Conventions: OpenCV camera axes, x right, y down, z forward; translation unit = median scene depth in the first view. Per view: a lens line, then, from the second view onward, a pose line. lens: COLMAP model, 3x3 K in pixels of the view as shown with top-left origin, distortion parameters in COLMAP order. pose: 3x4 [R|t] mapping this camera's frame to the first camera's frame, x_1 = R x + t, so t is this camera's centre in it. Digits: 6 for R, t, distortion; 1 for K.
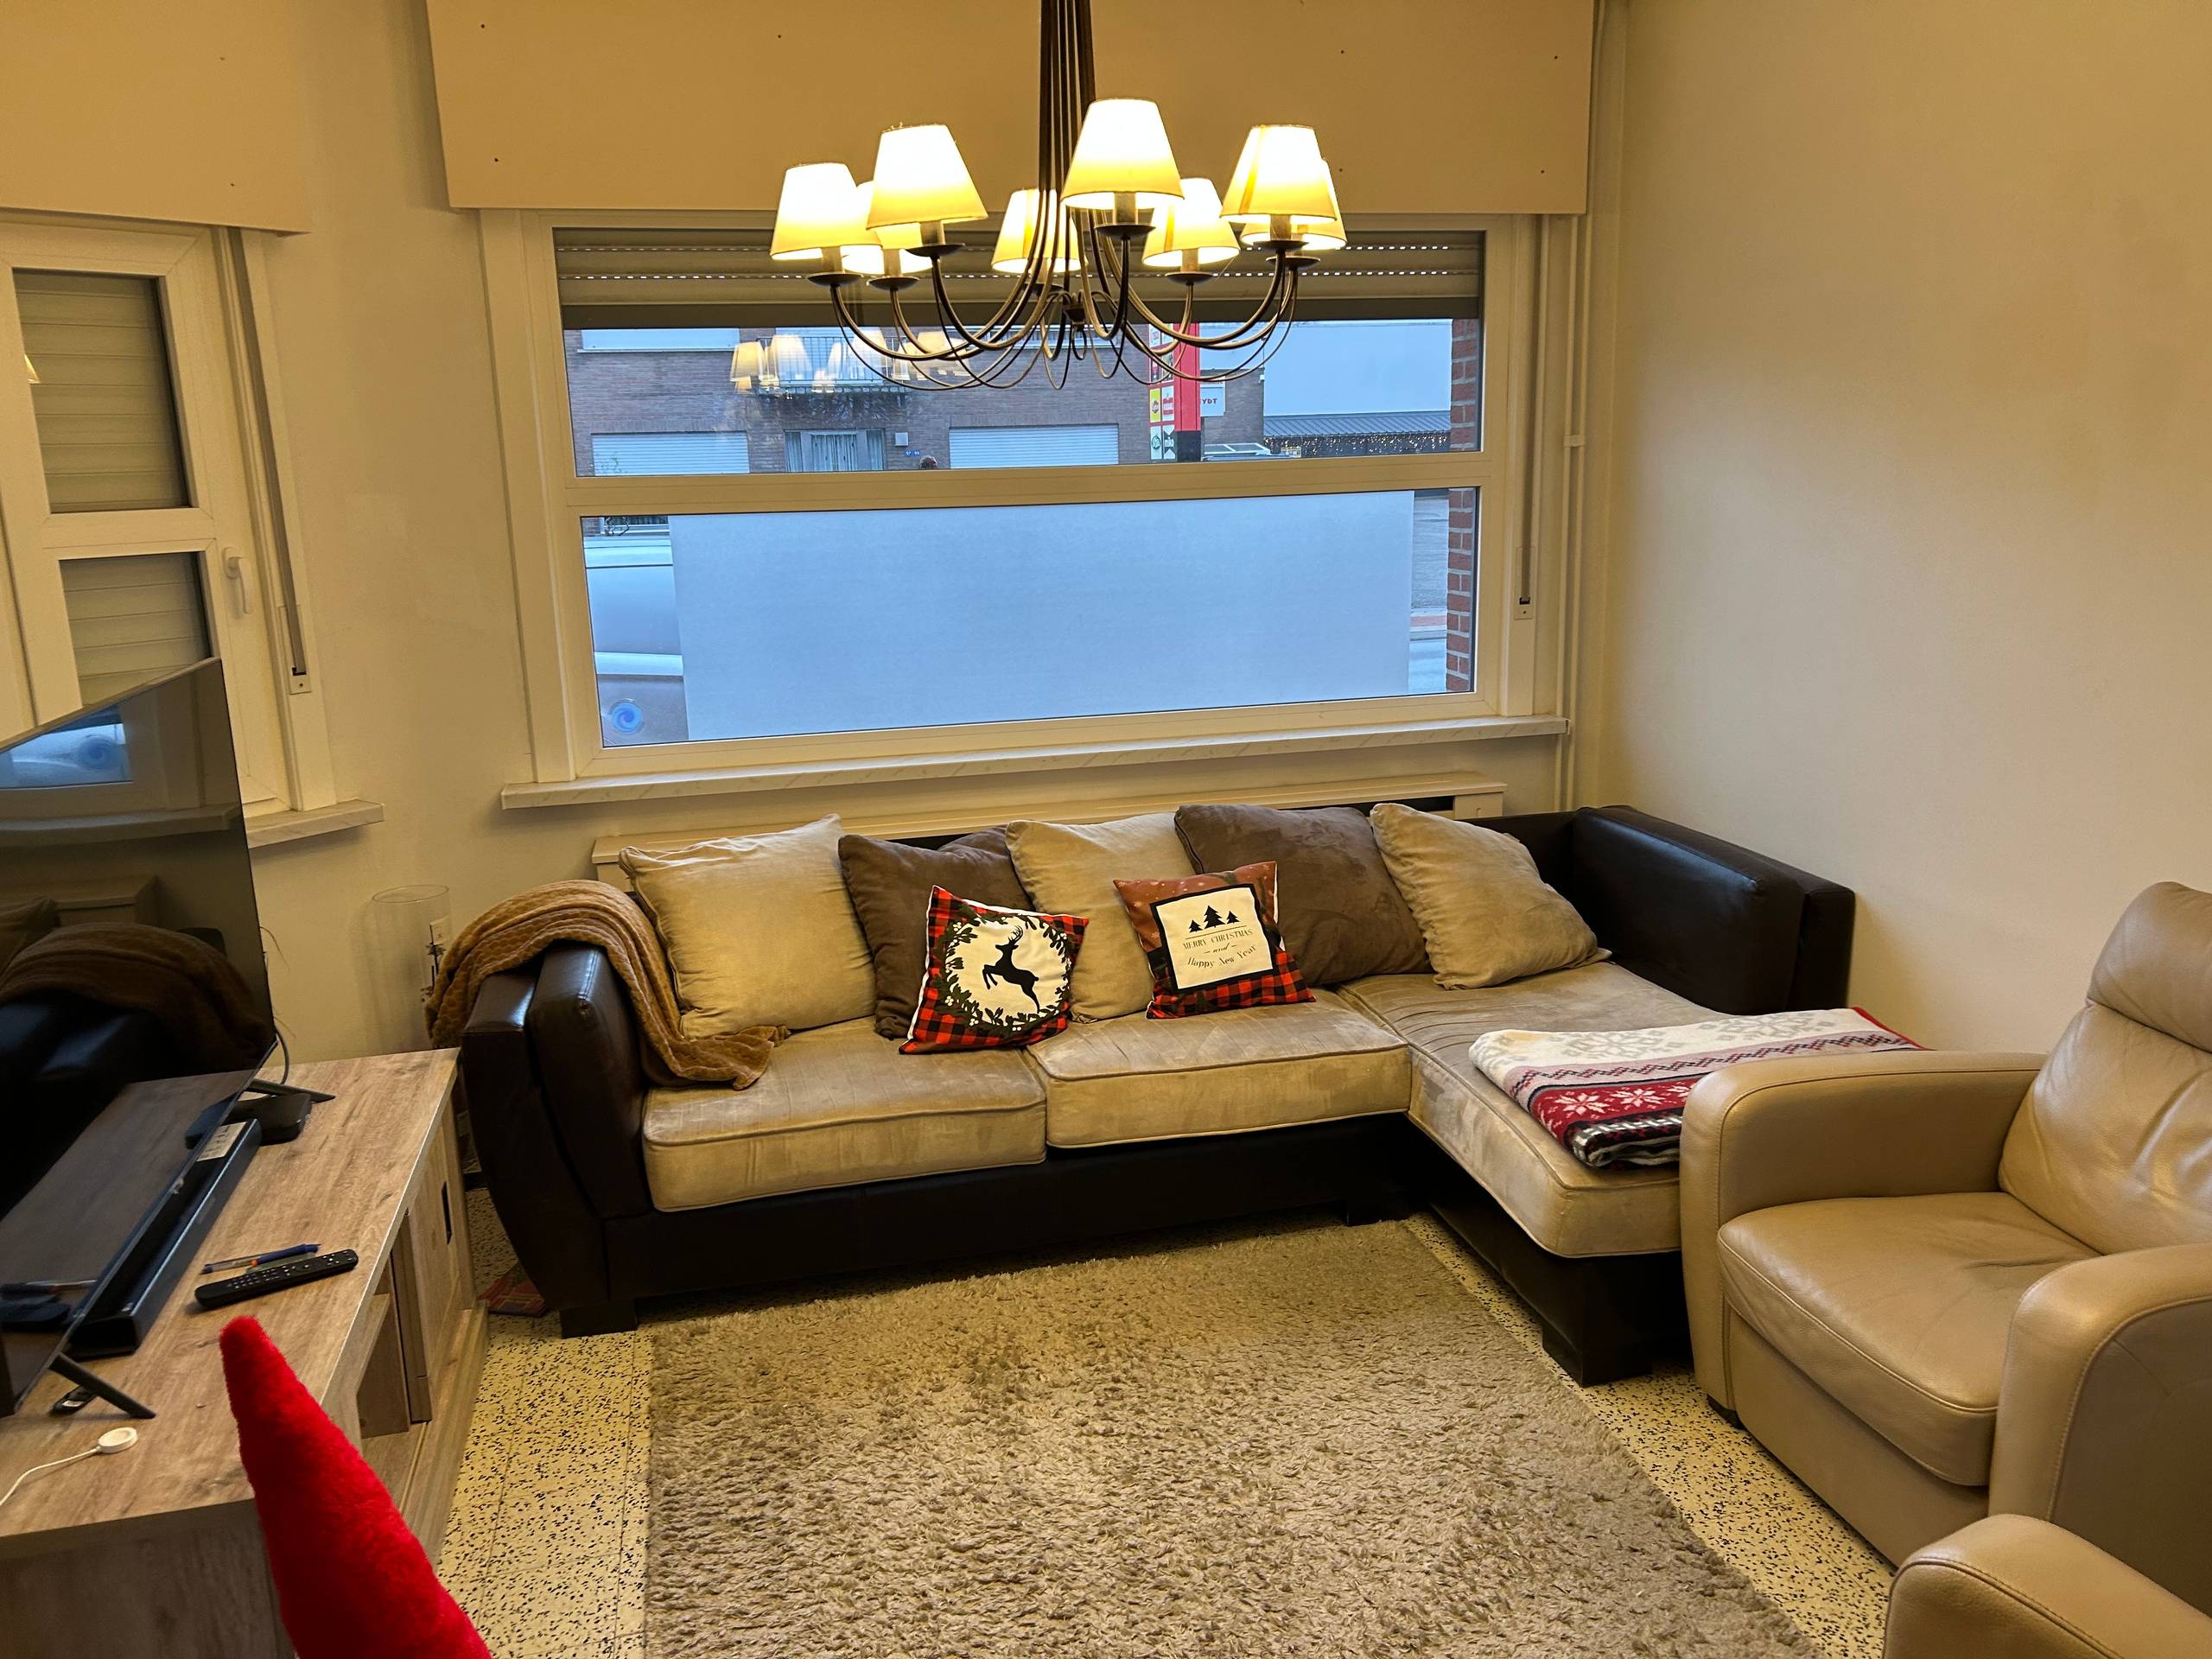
lens RADIAL K [[1646.4, 0, 1106.0], [0, 1646.4, 829.5], [0, 0, 1]] dist [0.027806, -0.002937]
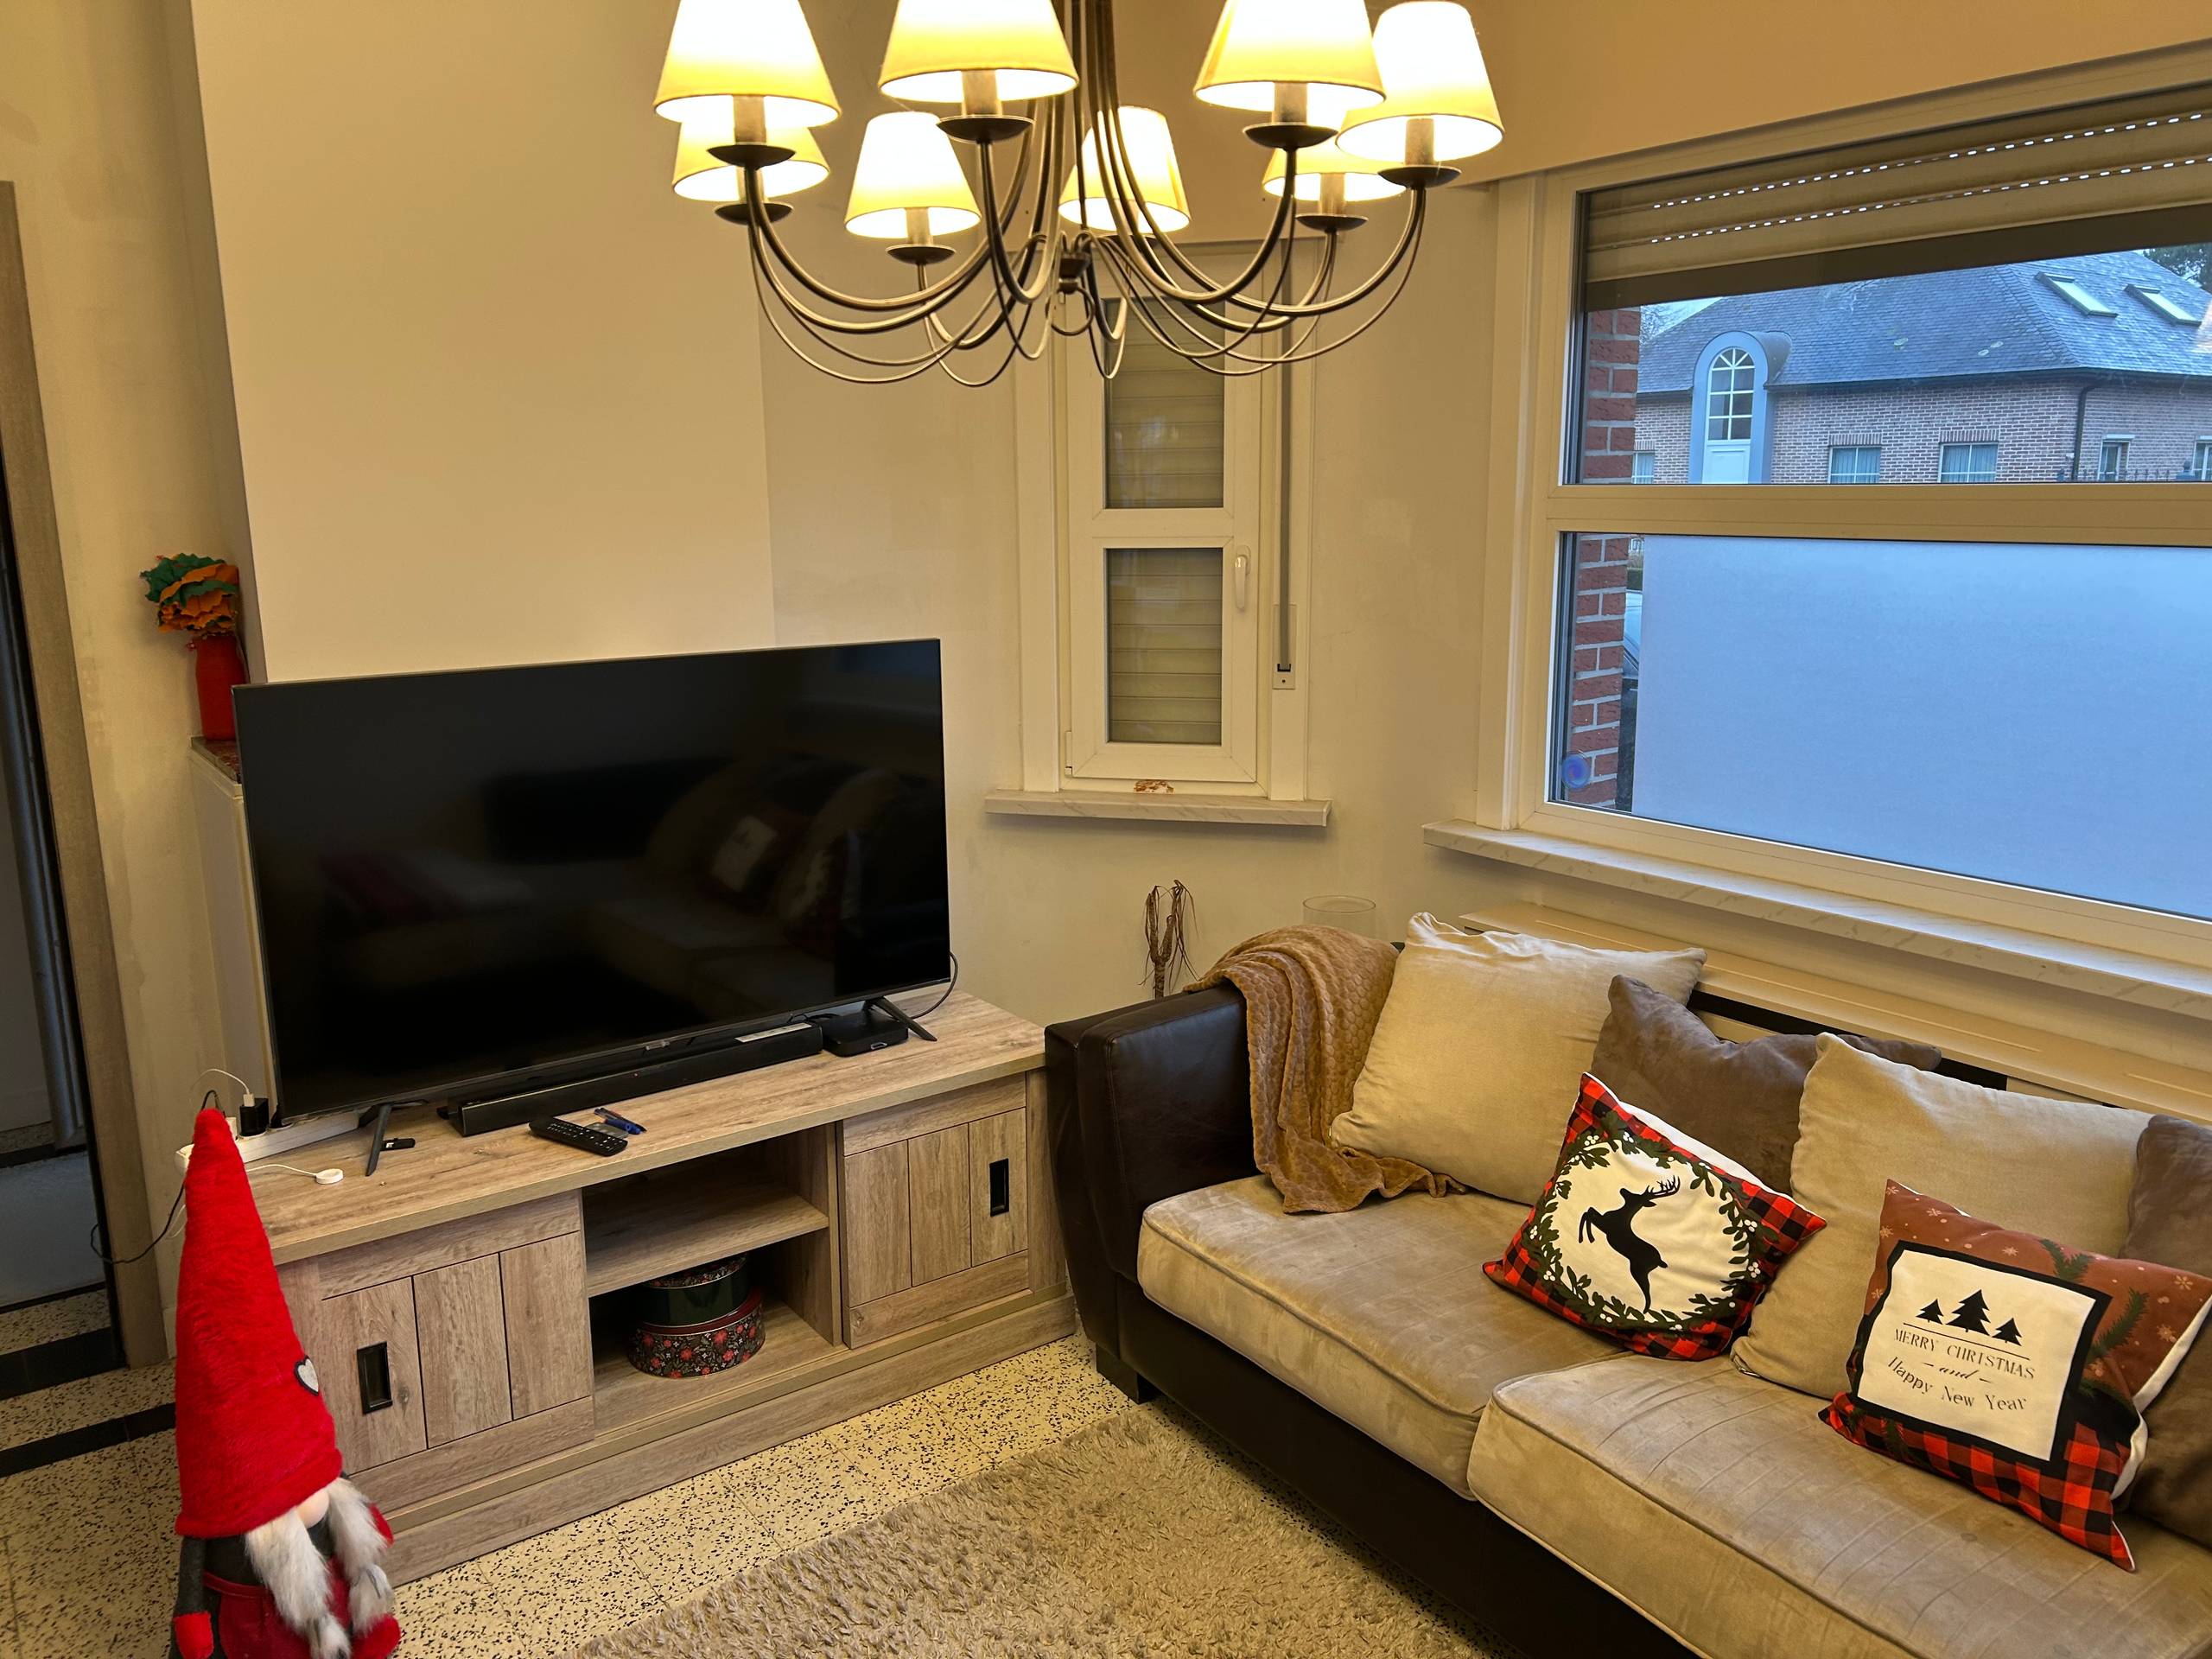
lens RADIAL K [[1645.4, 0, 1104.3], [0, 1645.4, 801.0], [0, 0, 1]] dist [0.041334, -0.059869]
pose [[0.375306, 0.199225, -0.905237, 0.435085], [-0.203815, 0.970463, 0.129079, -0.128062], [0.904215, 0.136057, 0.404826, 0.510345]]
